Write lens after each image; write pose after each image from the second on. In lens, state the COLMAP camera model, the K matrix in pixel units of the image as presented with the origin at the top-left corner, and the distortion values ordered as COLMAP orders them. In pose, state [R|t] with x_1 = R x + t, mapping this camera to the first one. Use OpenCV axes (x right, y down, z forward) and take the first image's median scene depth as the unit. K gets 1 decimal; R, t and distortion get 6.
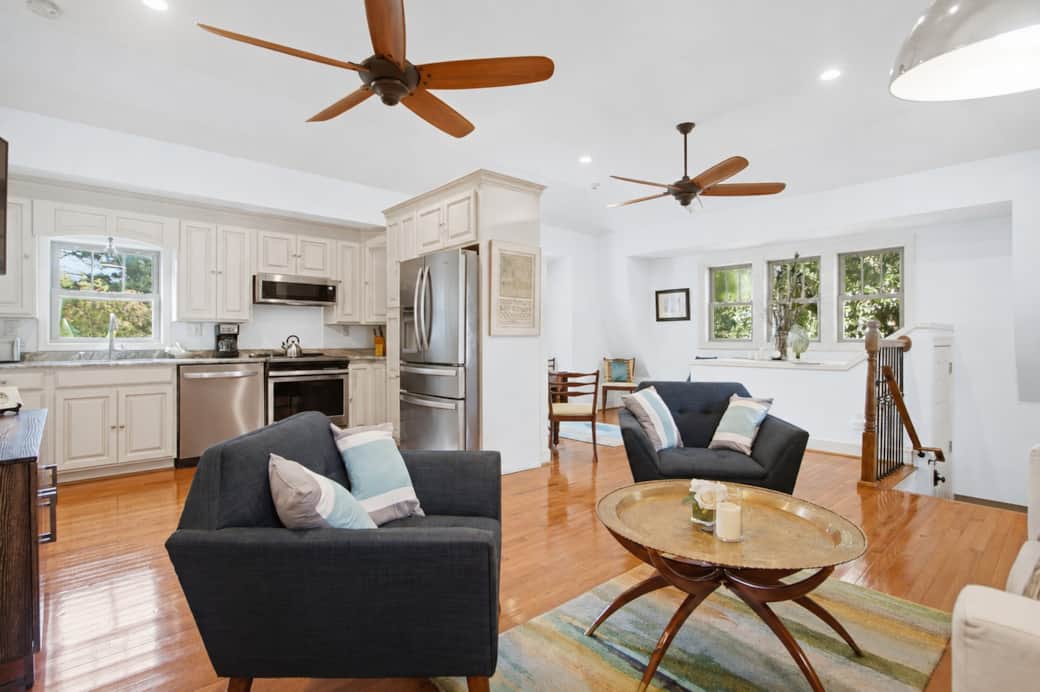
lens RADIAL K [[517.7, 0, 516.2], [0, 517.7, 339.1], [0, 0, 1]] dist [0.004507, 0.000127]
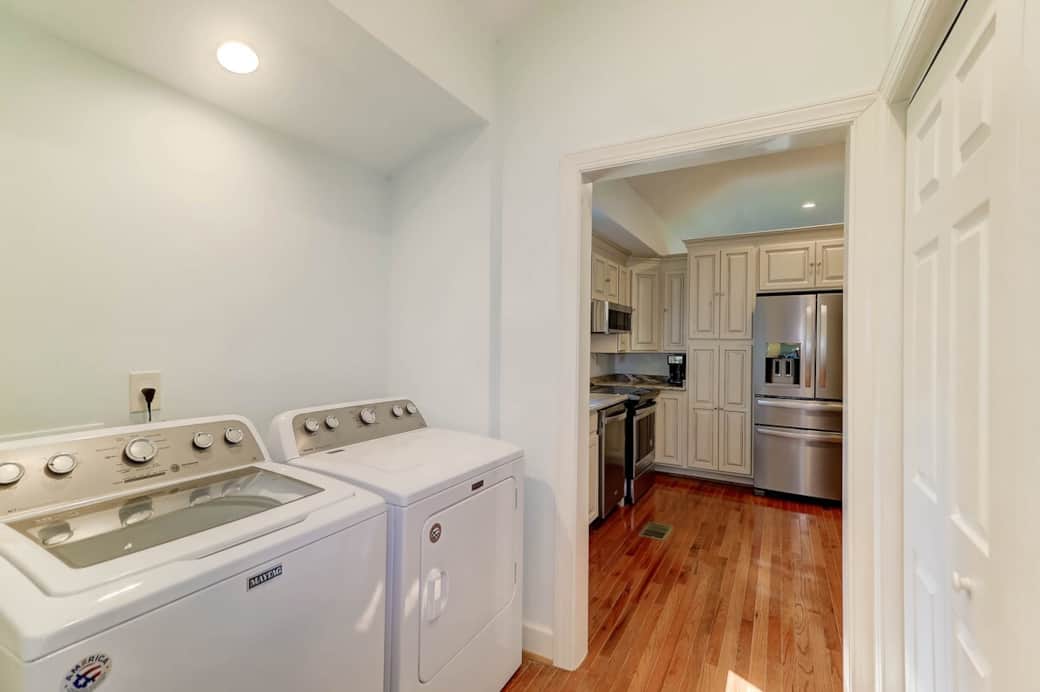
lens RADIAL K [[477.3, 0, 520.3], [0, 477.3, 348.7], [0, 0, 1]] dist [0.017431, 0.001065]
pose [[0.939696, 0.003790, 0.341989, -0.982347], [-0.008332, 0.999895, 0.011815, -0.056585], [-0.341909, -0.013952, 0.939630, 0.286033]]
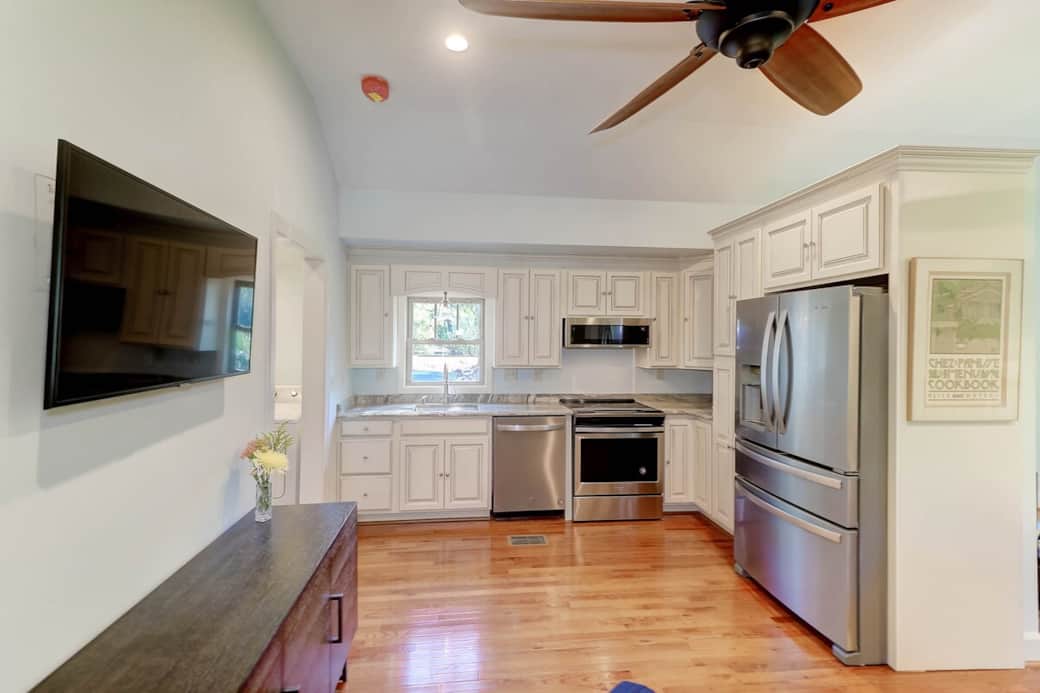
lens RADIAL K [[477.3, 0, 502.2], [0, 477.3, 341.4], [0, 0, 1]] dist [0.017431, 0.001065]
pose [[0.805713, 0.008654, -0.592243, -0.089383], [-0.003798, 0.999948, 0.009446, -0.097844], [0.592294, -0.005362, 0.805704, 0.256769]]
